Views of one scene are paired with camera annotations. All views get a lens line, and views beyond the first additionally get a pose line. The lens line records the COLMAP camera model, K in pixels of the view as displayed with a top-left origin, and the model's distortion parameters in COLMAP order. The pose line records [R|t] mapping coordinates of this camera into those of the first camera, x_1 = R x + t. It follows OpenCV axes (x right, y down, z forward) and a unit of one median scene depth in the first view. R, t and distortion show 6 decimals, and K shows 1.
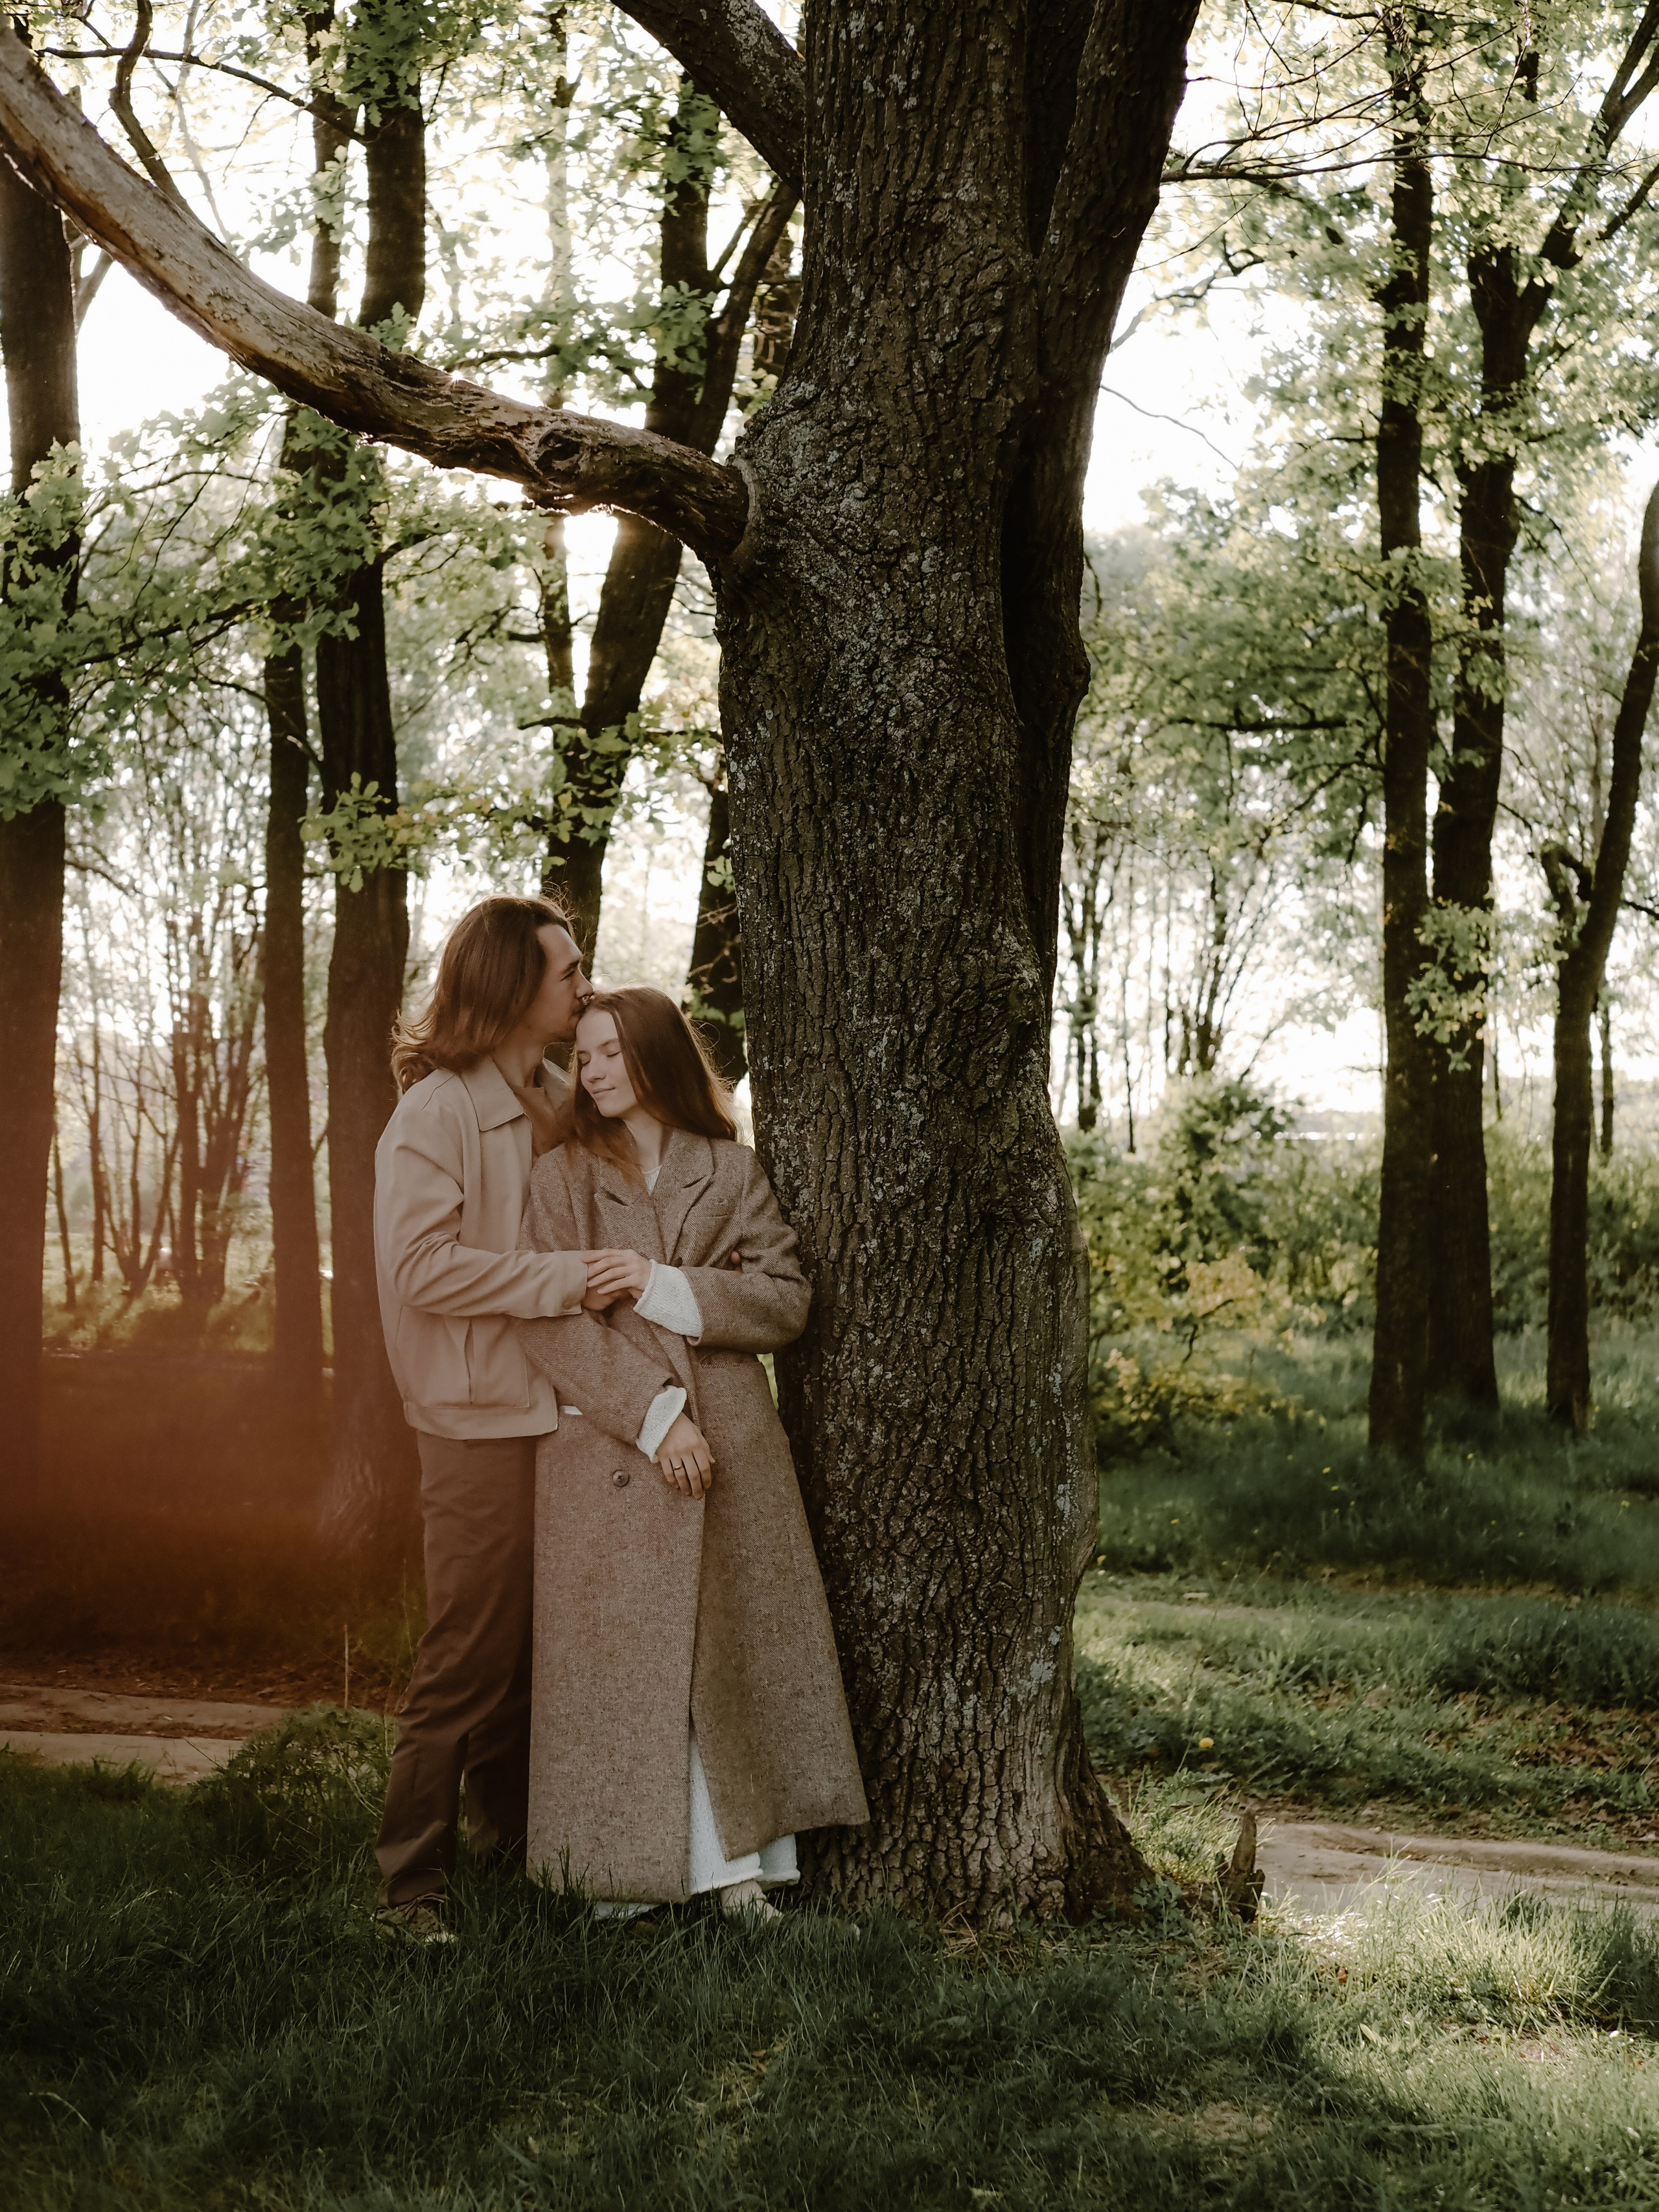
lens RADIAL K [[3229.2, 0, 834.9], [0, 3229.2, 1100.4], [0, 0, 1]] dist [-0.070465, 0.490862]
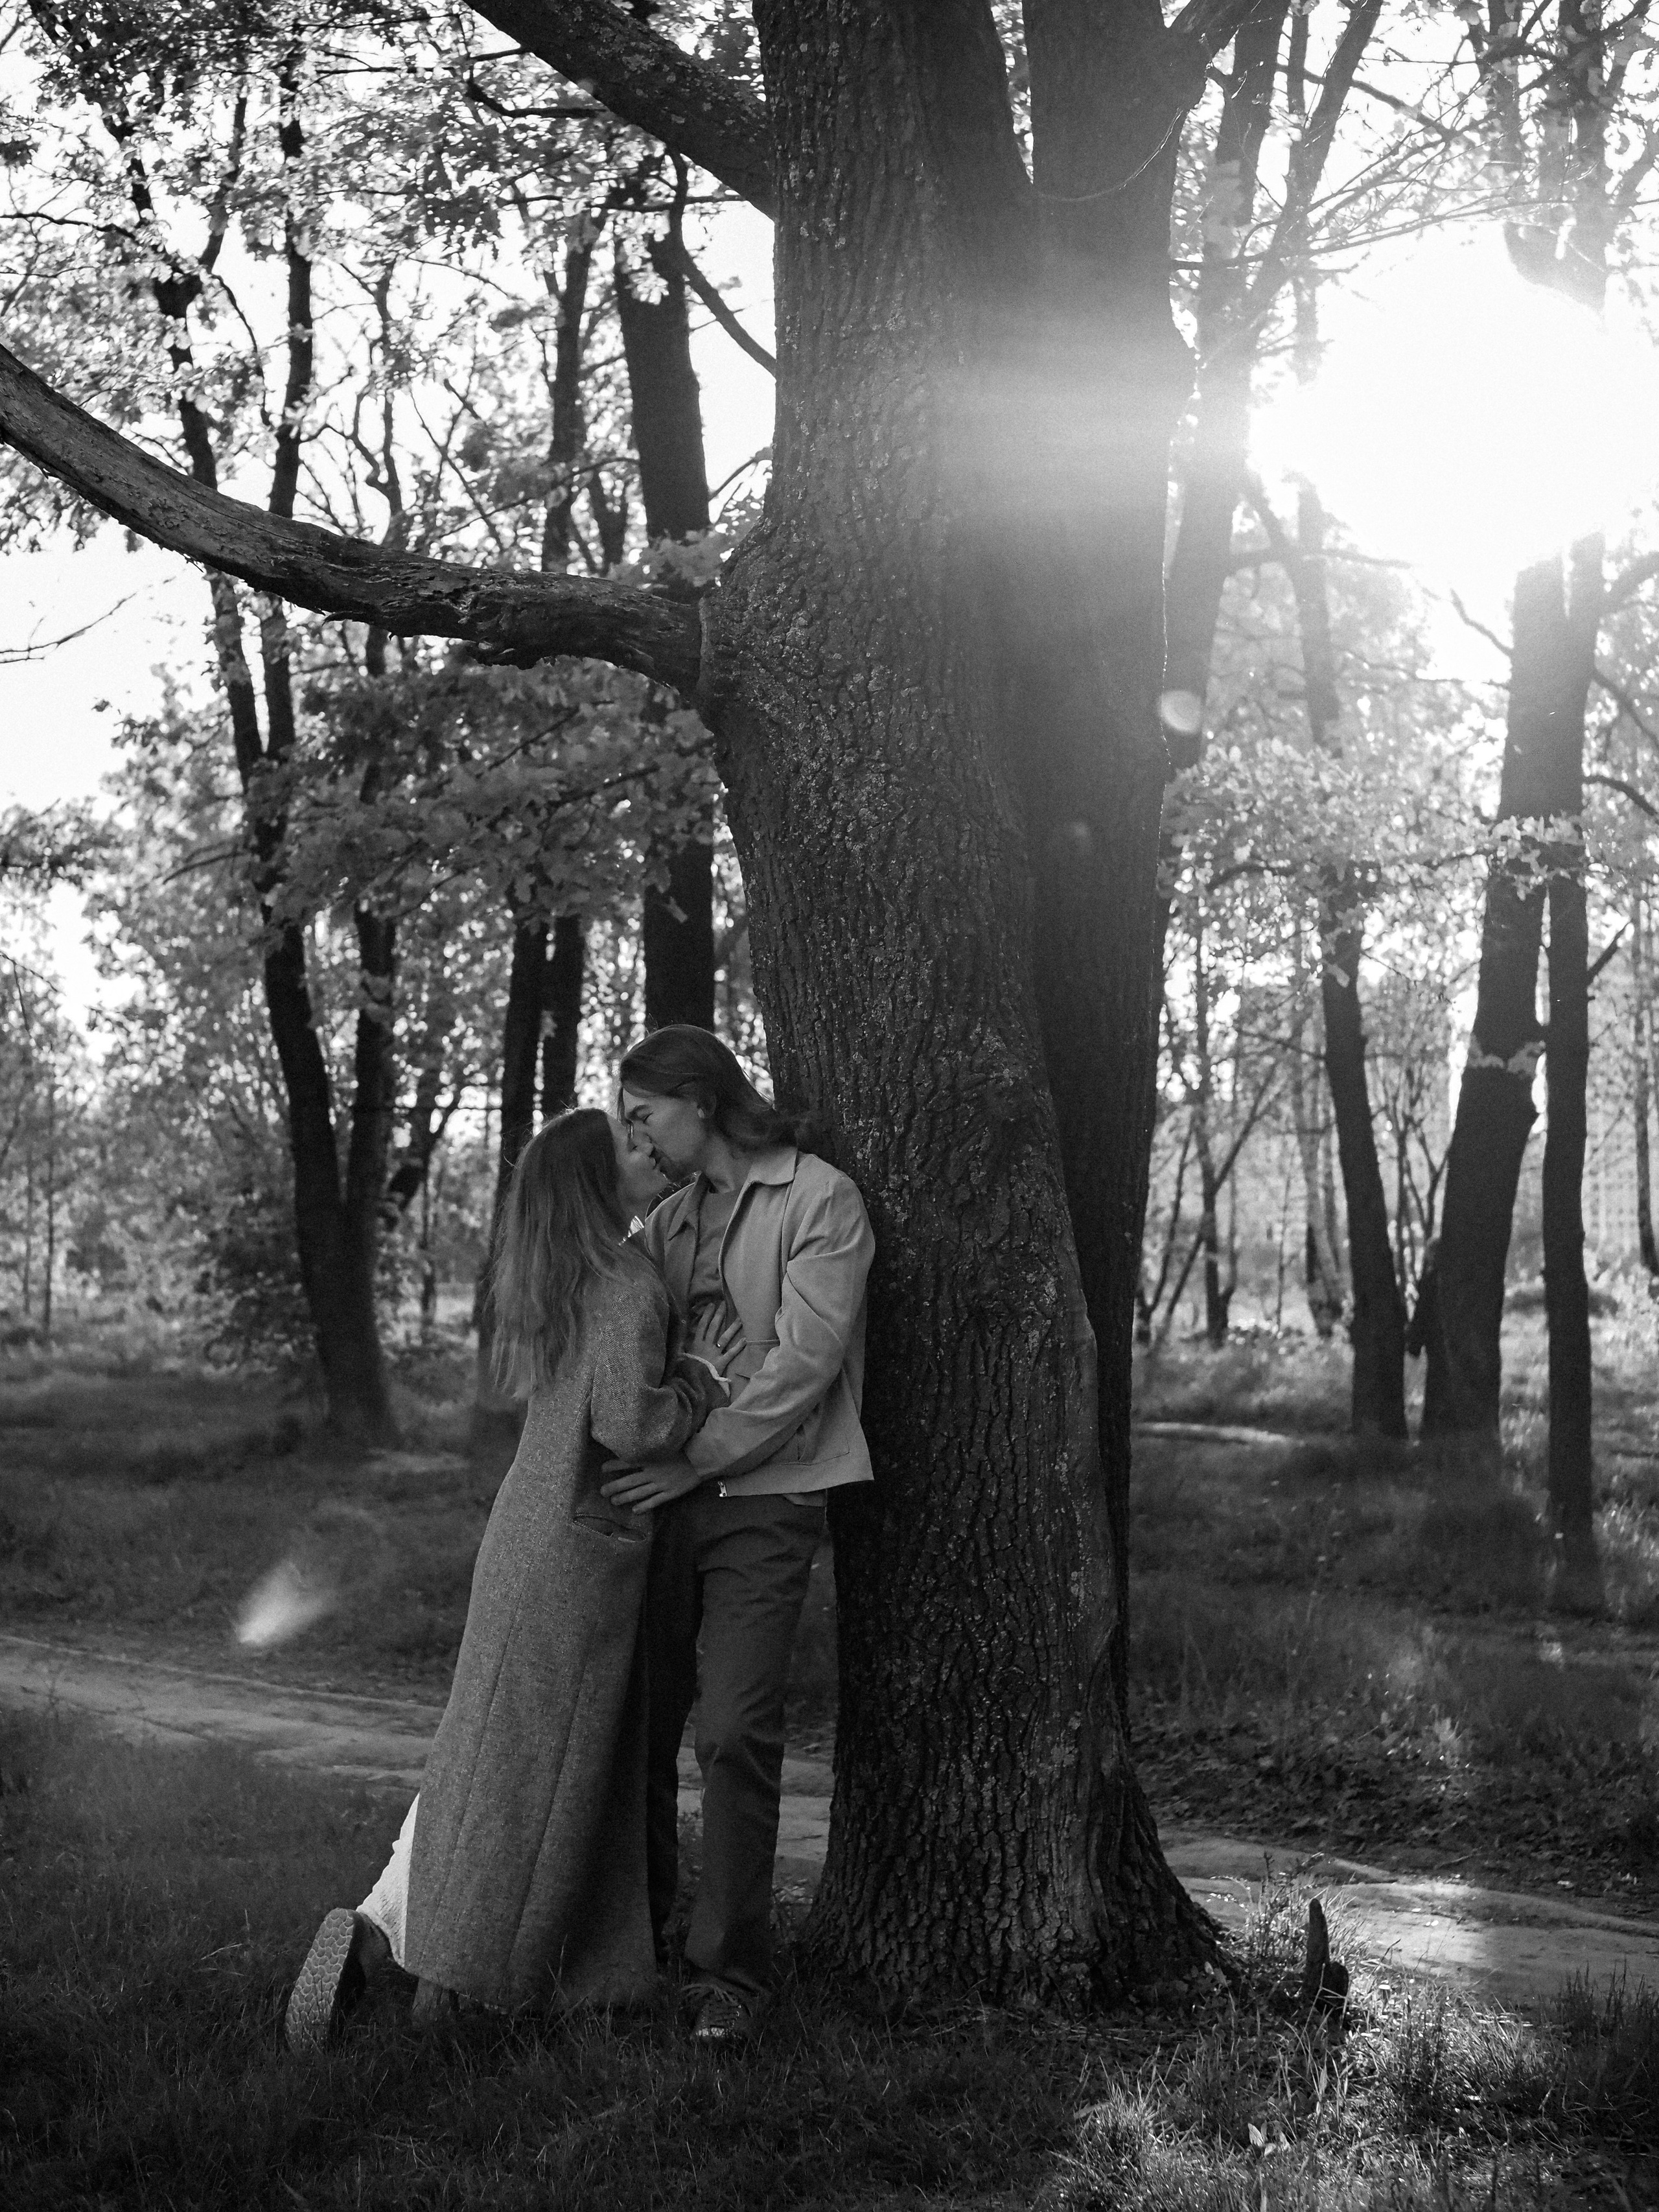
lens RADIAL K [[3229.2, 0, 834.9], [0, 3229.2, 1100.4], [0, 0, 1]] dist [-0.070465, 0.490862]
pose [[0.946978, -0.037100, -0.319149, 0.331637], [0.033845, 0.999303, -0.015741, -0.015889], [0.319511, 0.004105, 0.947574, 0.013662]]
